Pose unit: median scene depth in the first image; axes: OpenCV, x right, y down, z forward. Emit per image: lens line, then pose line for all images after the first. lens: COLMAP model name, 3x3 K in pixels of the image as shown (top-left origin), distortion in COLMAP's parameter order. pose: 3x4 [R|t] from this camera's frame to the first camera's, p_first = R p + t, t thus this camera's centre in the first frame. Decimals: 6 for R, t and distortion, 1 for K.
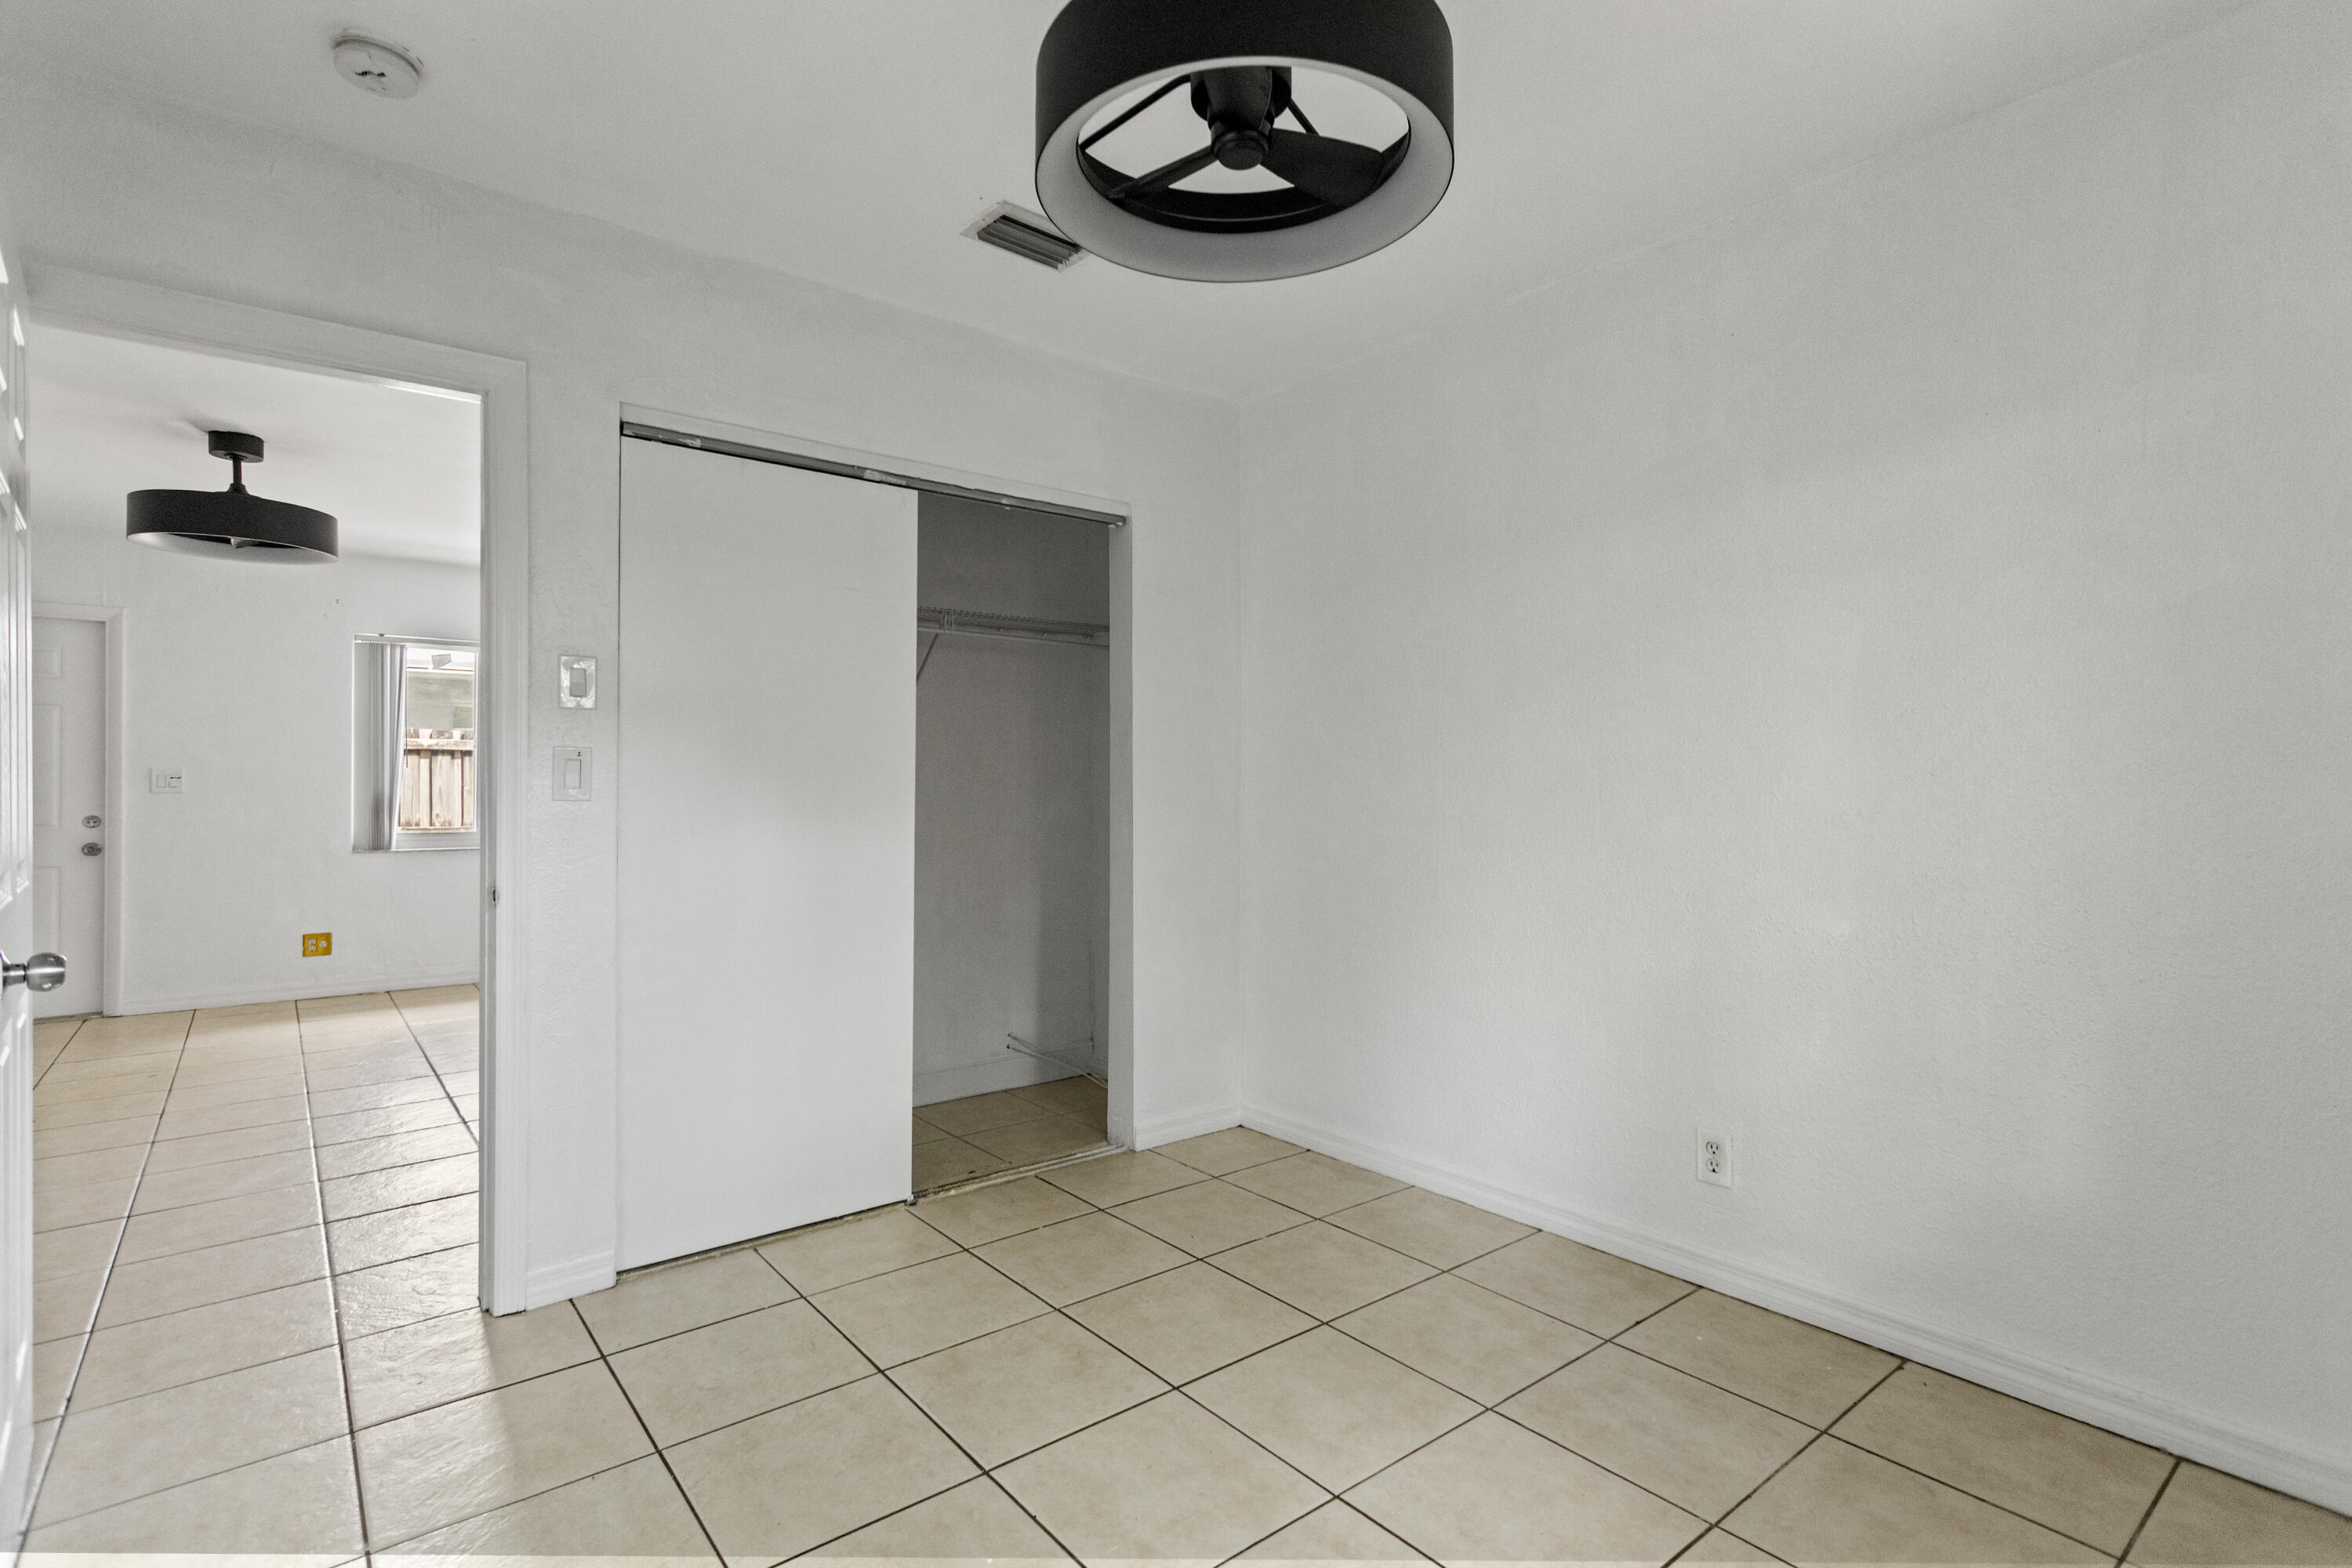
lens RADIAL K [[1113.0, 0, 1155.6], [0, 1113.0, 799.7], [0, 0, 1]] dist [0.000578, 0.002580]
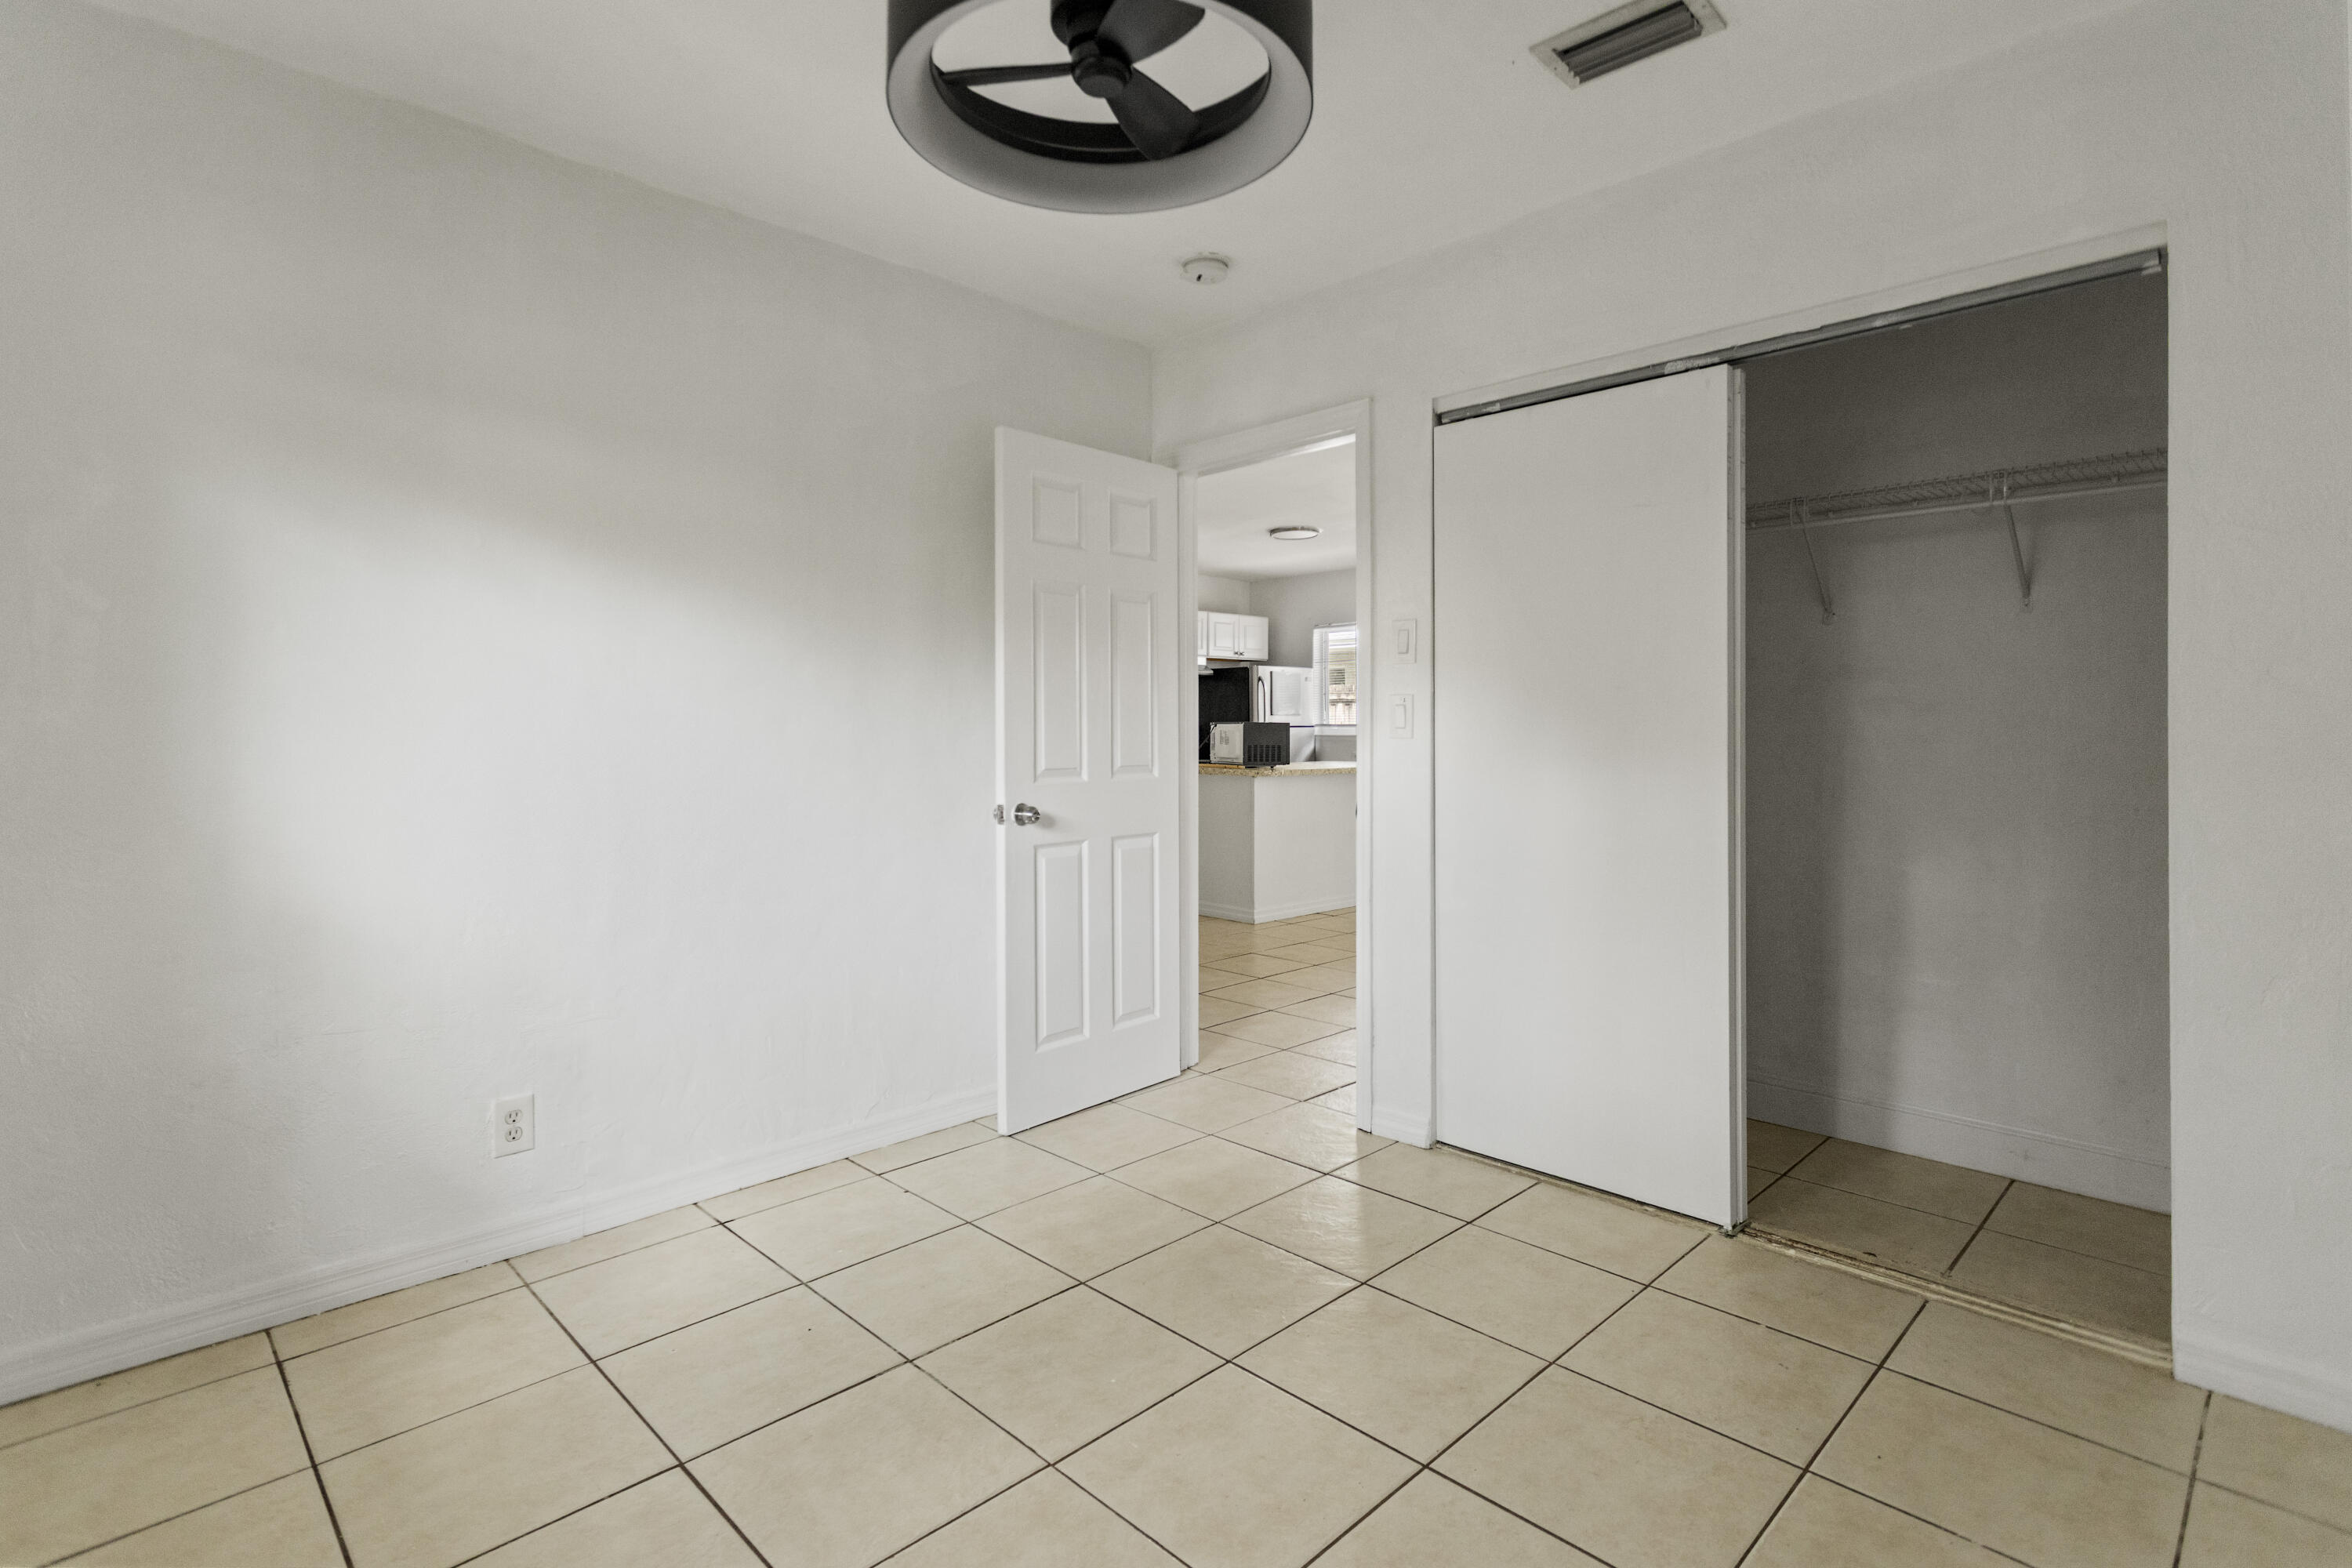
lens RADIAL K [[1113.0, 0, 1174.8], [0, 1113.0, 782.0], [0, 0, 1]] dist [0.000578, 0.002580]
pose [[0.113112, 0.048838, -0.992381, 0.525505], [-0.010505, 0.998794, 0.047956, -0.008334], [0.993527, 0.005001, 0.113489, 0.481517]]
